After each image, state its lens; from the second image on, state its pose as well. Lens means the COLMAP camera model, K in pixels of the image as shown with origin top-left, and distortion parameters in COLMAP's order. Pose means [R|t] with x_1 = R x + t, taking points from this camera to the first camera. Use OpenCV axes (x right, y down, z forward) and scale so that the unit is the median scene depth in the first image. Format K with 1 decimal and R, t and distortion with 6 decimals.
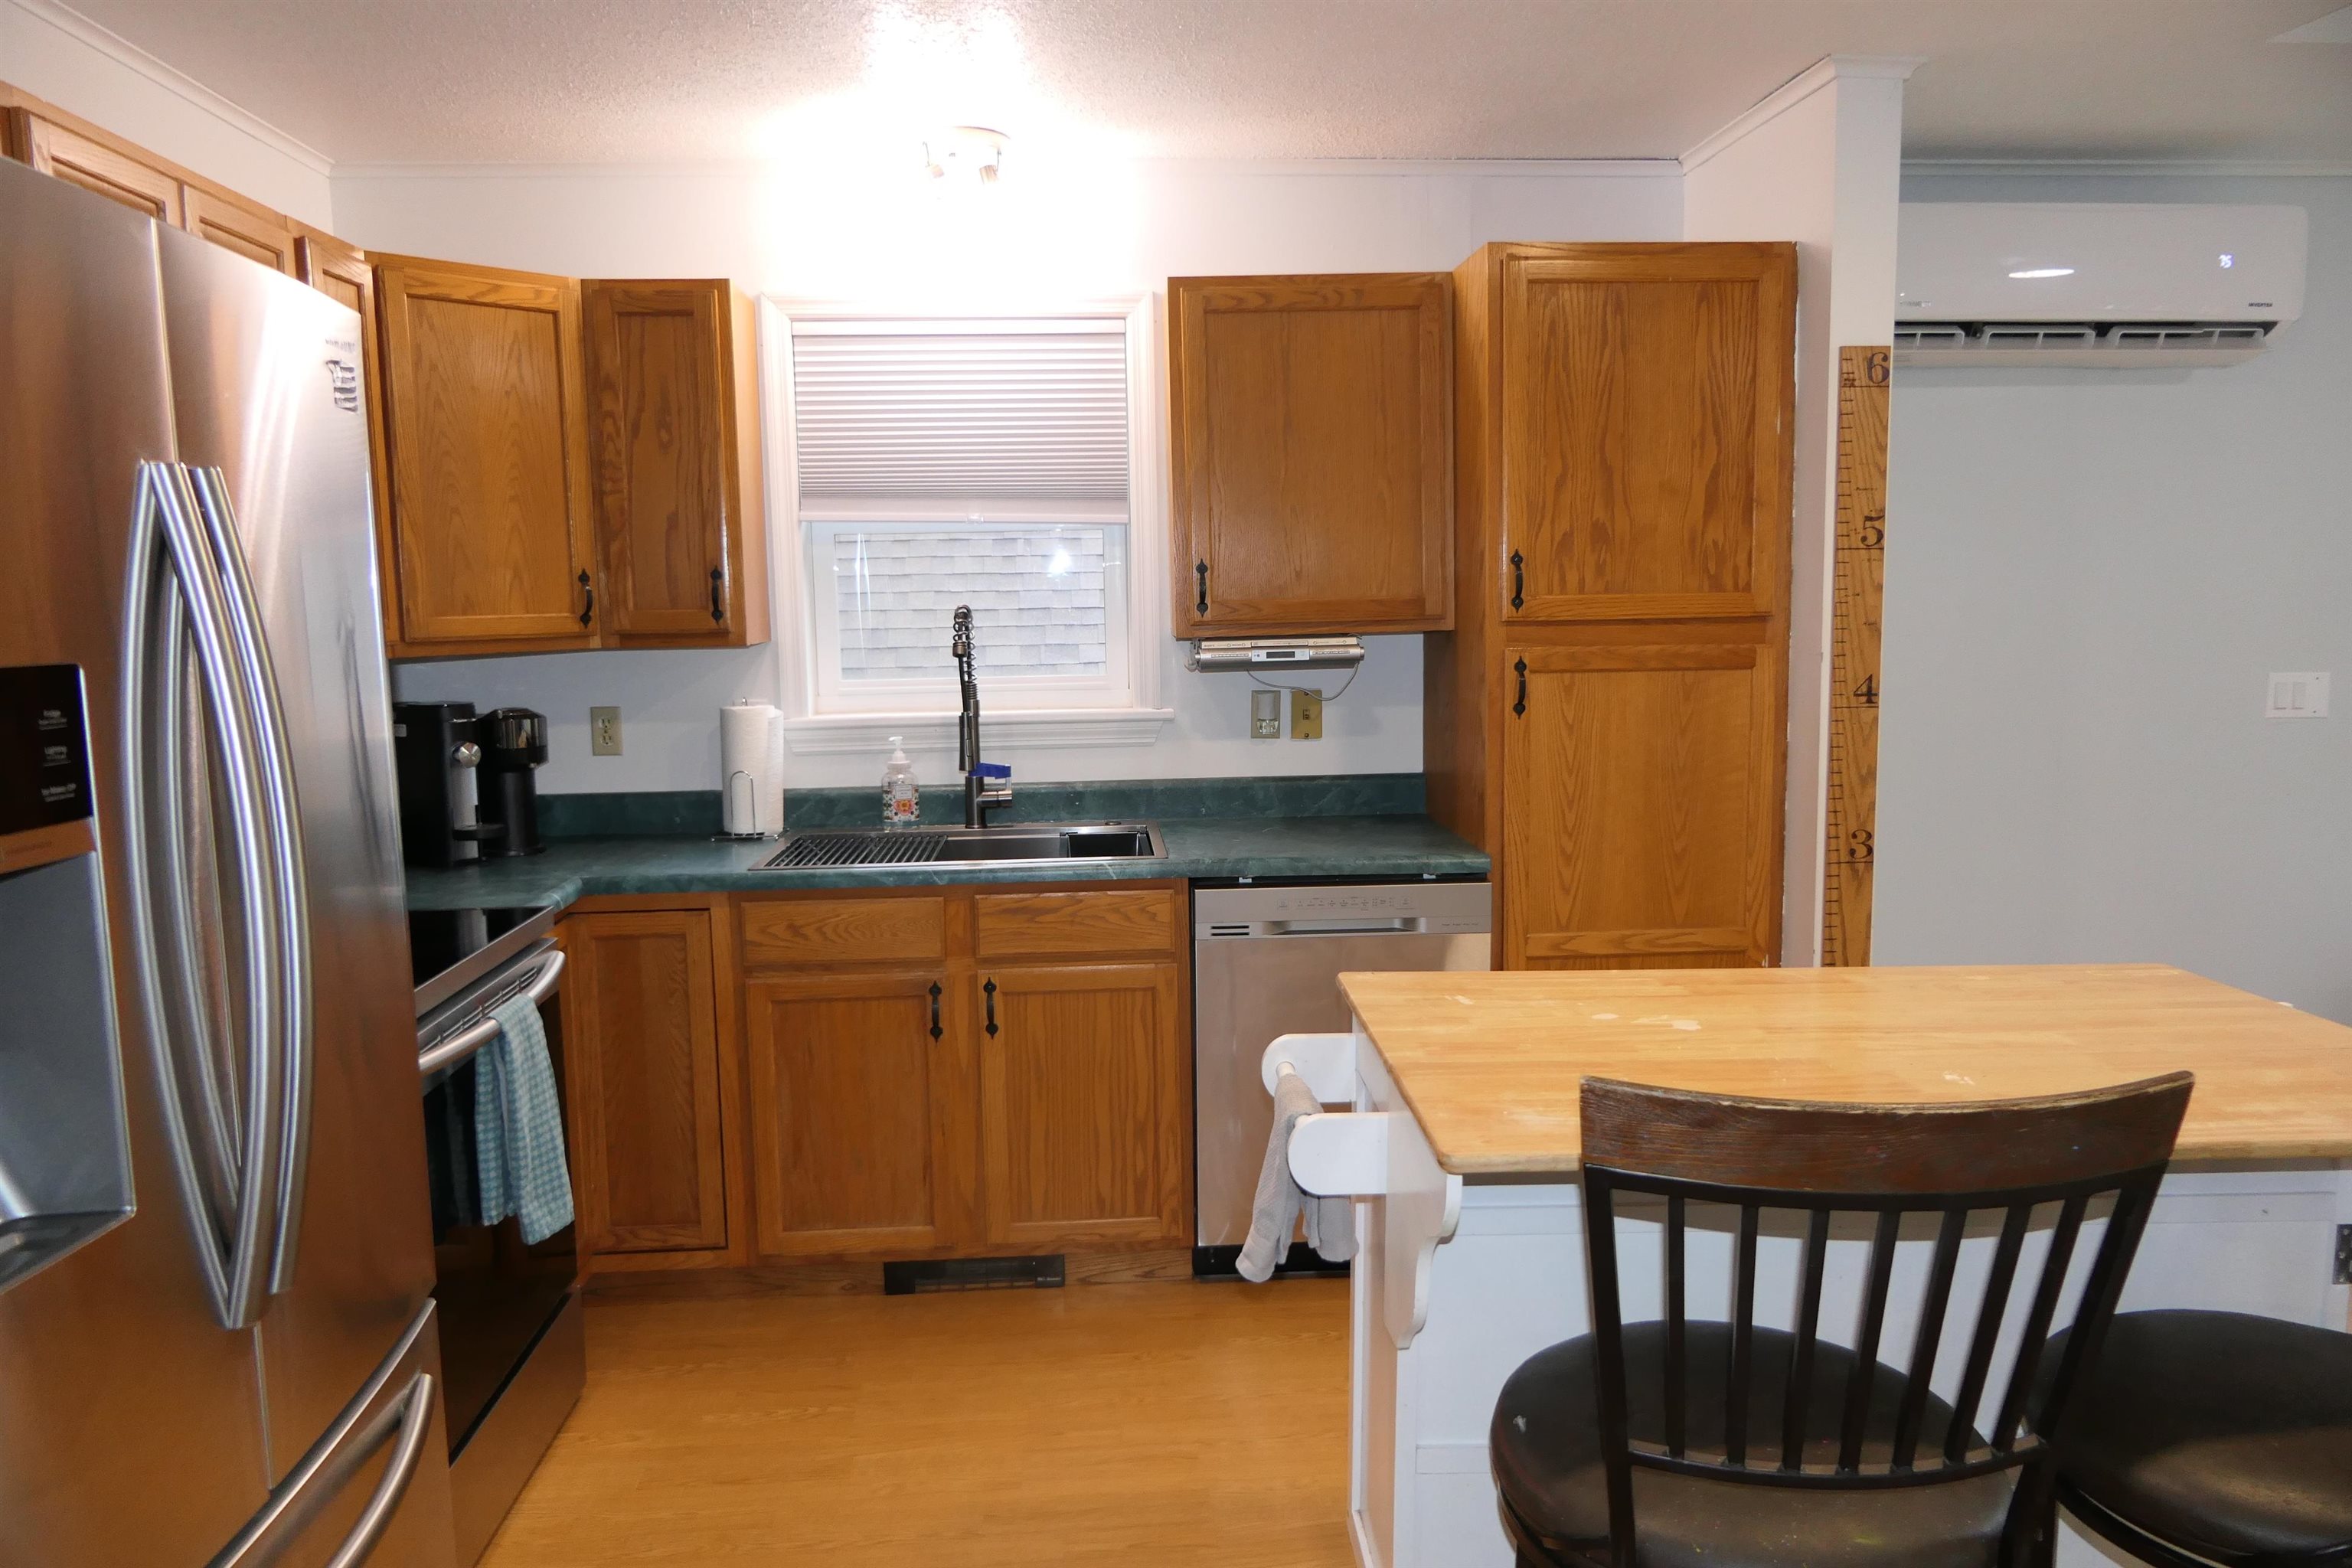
lens RADIAL K [[1650.5, 0, 1176.0], [0, 1650.5, 784.0], [0, 0, 1]] dist [-0.012204, 0.005989]
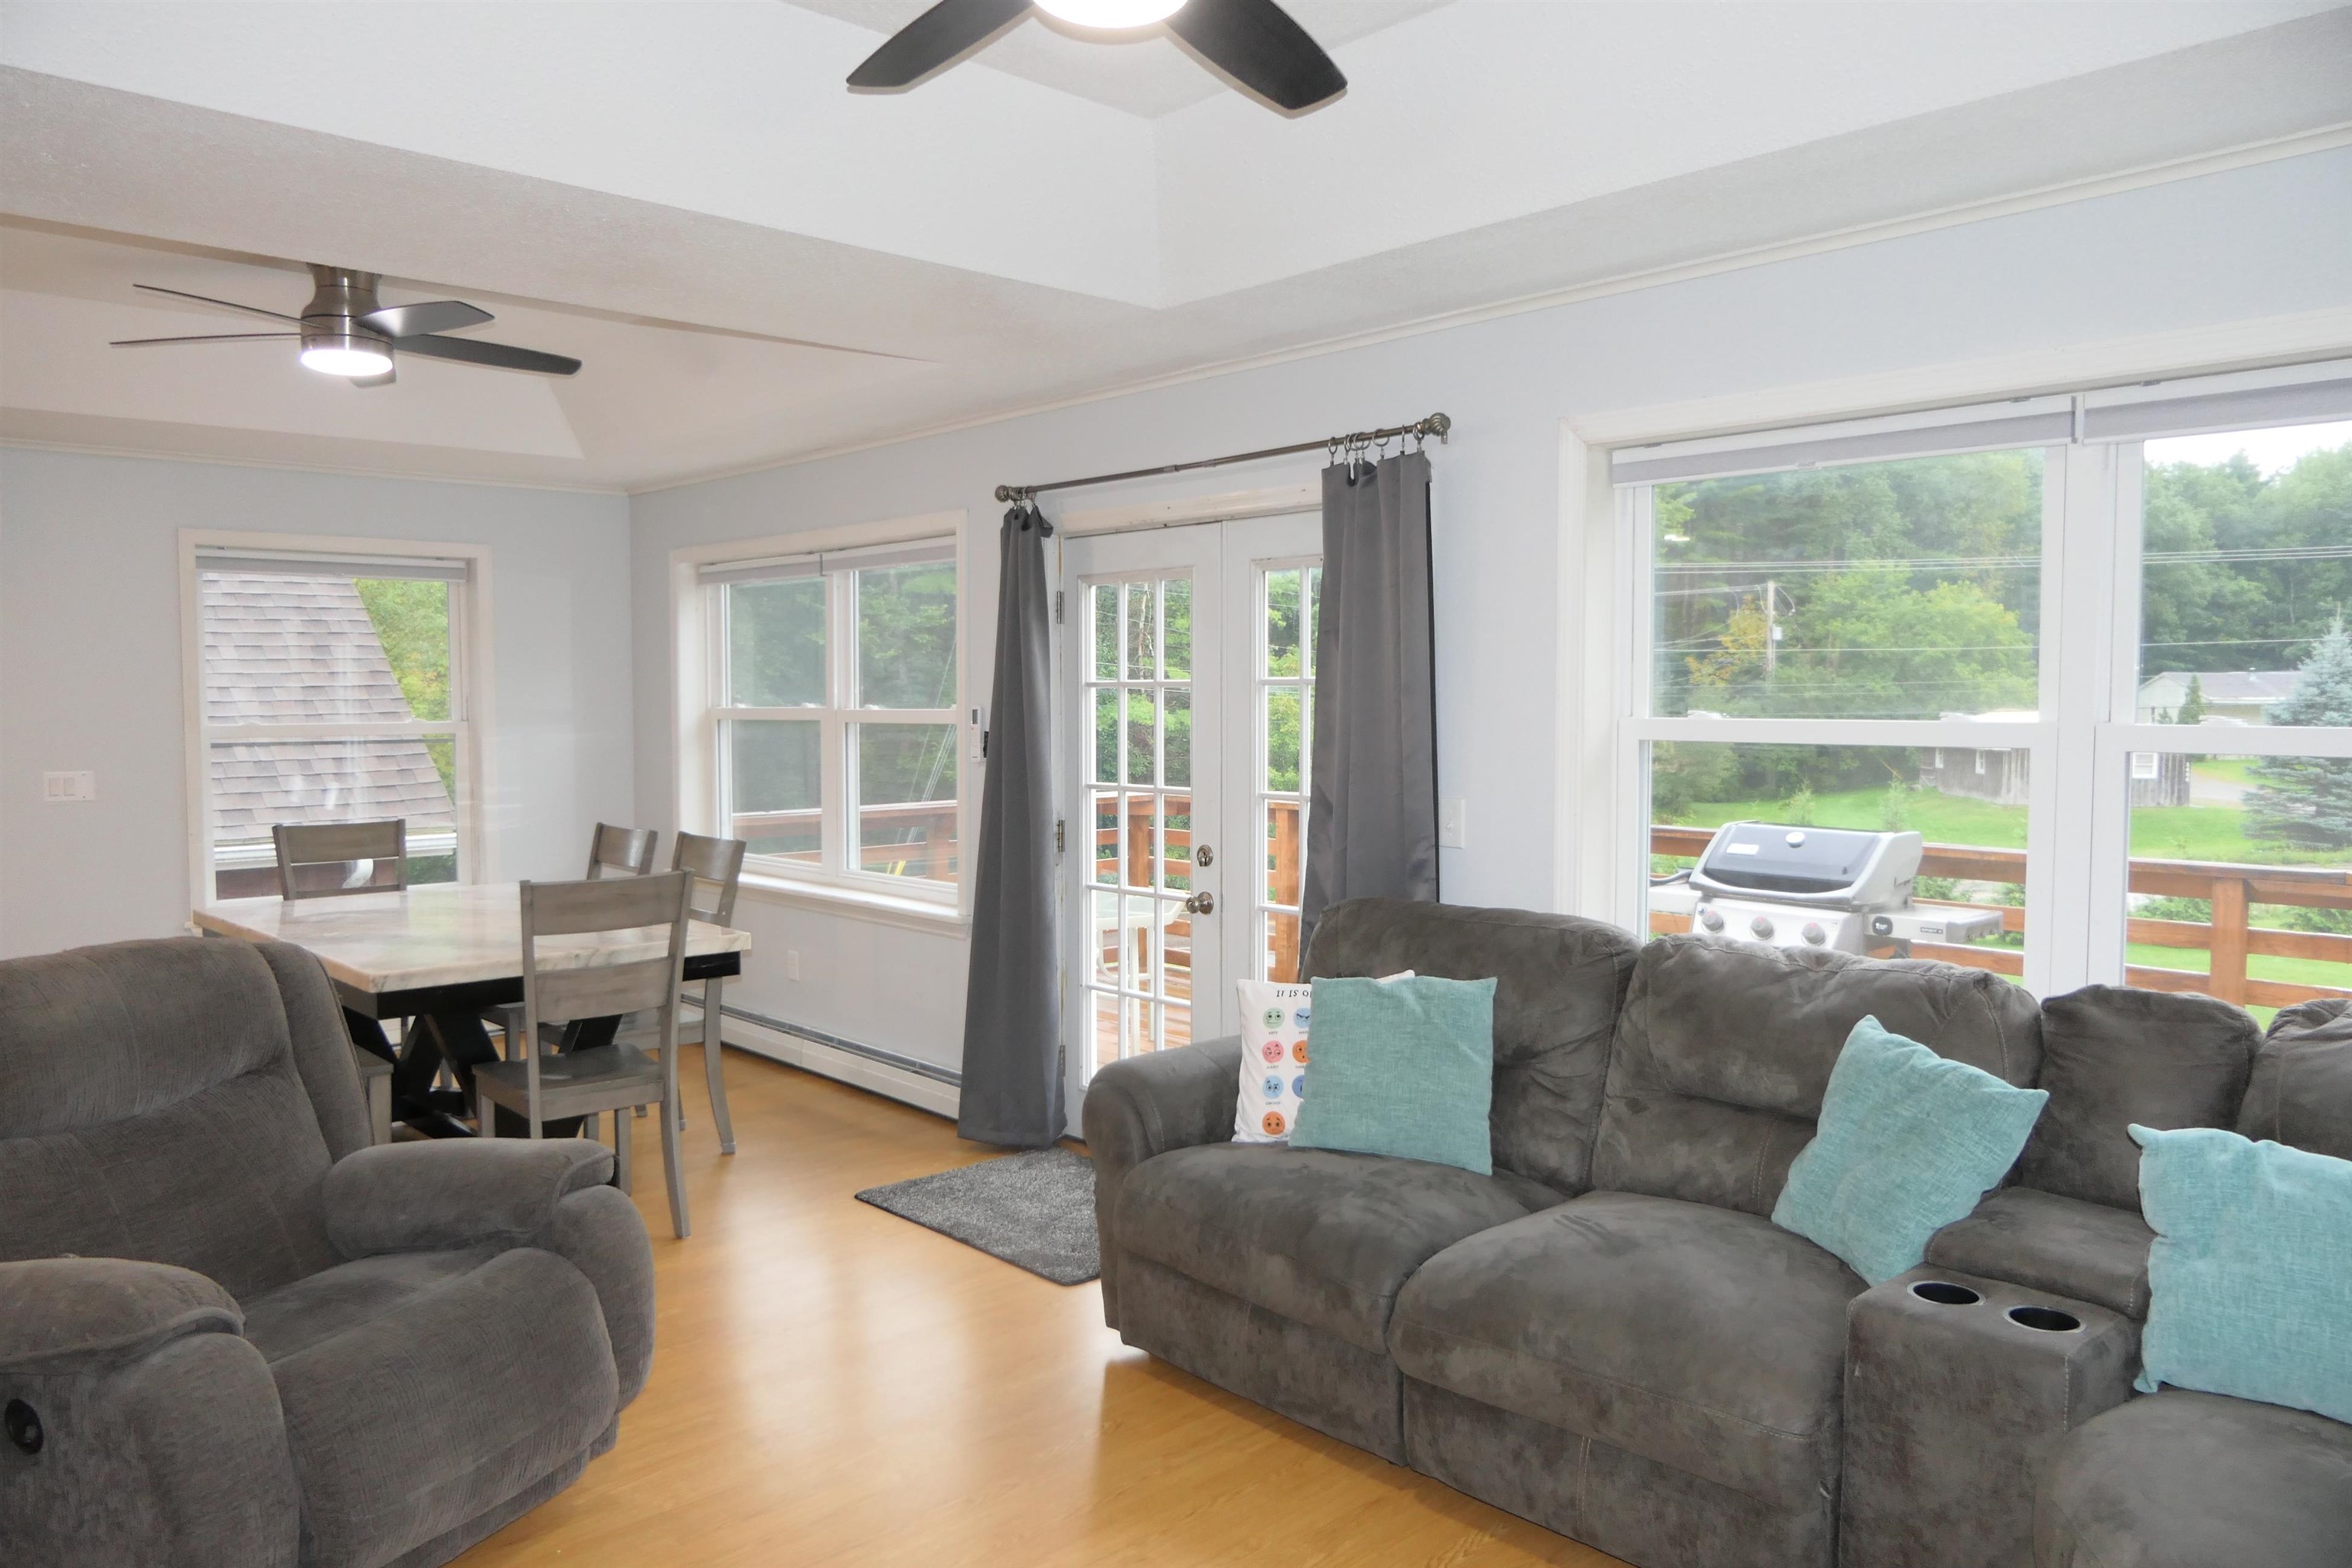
lens RADIAL K [[1641.3, 0, 1176.0], [0, 1641.3, 784.0], [0, 0, 1]] dist [-0.031692, -0.000902]
pose [[0.768196, -0.019500, 0.639918, 0.631818], [0.066125, 0.996607, -0.049010, 0.103229], [-0.636791, 0.079964, 0.766879, -0.966188]]
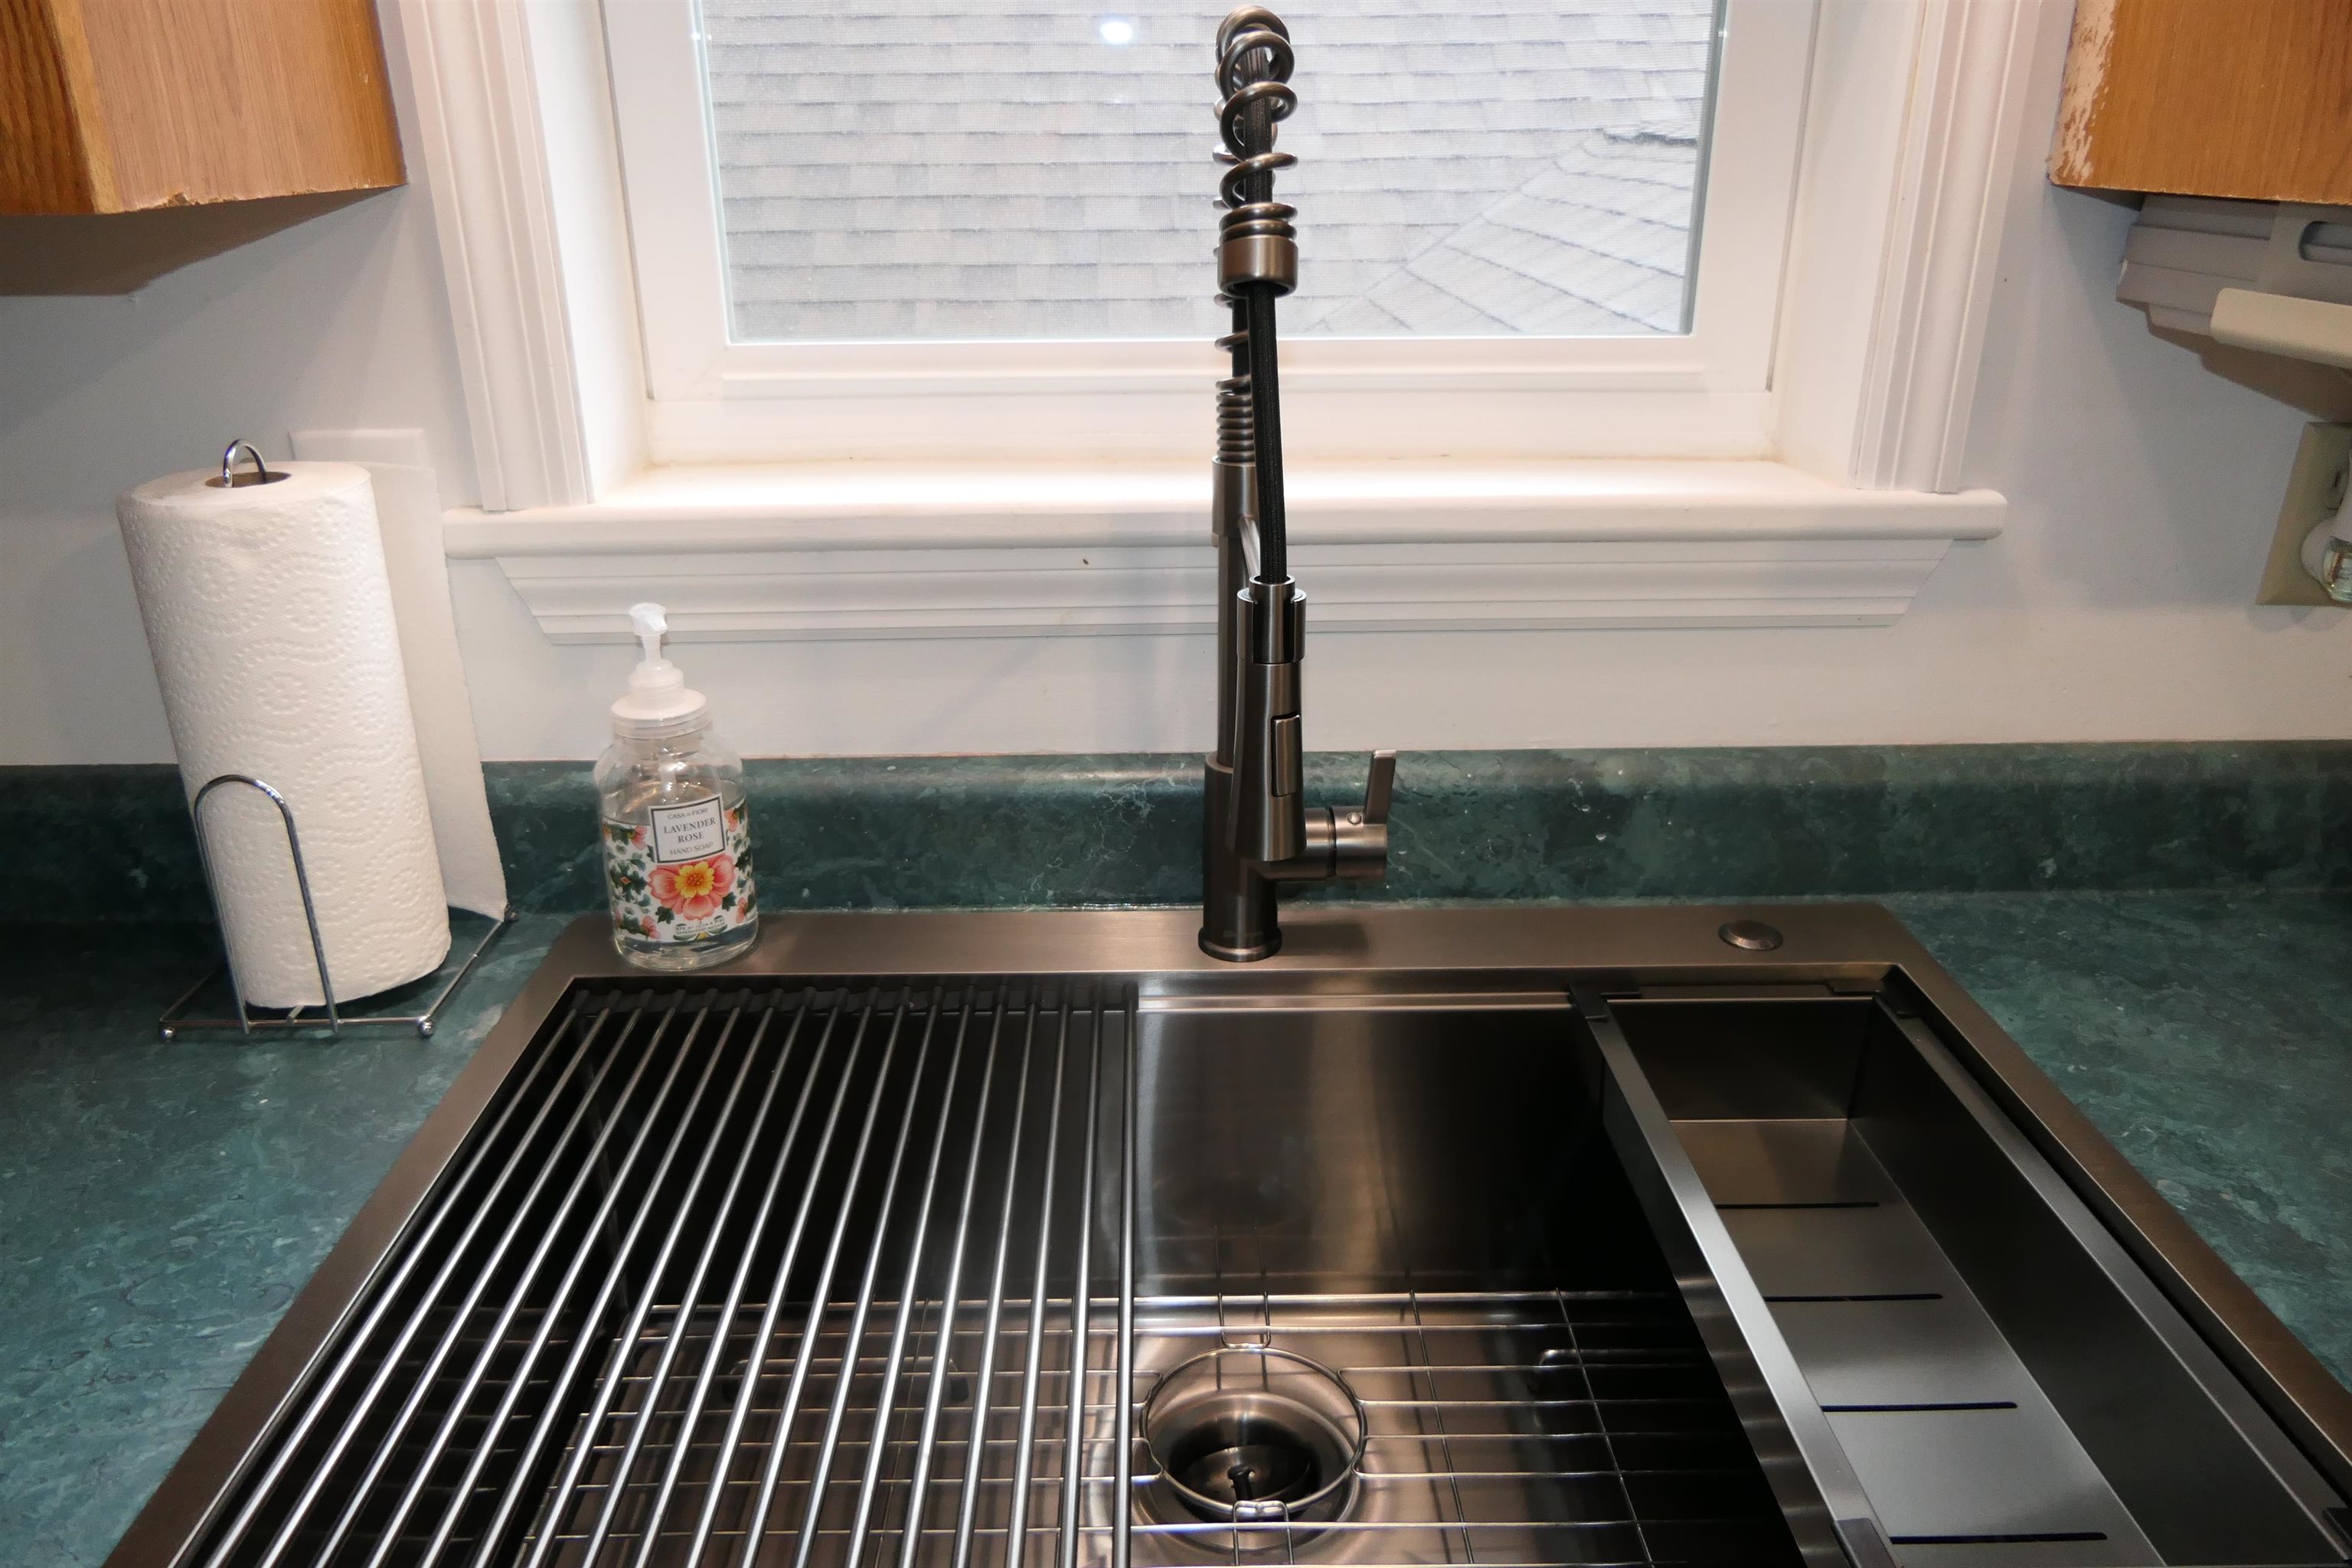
lens RADIAL K [[1631.6, 0, 1187.4], [0, 1631.6, 781.8], [0, 0, 1]] dist [-0.009204, -0.003076]
pose [[0.999499, 0.023491, -0.021205, -0.143537], [-0.017191, 0.965615, 0.259408, -0.076756], [0.026569, -0.258914, 0.965535, 0.867068]]
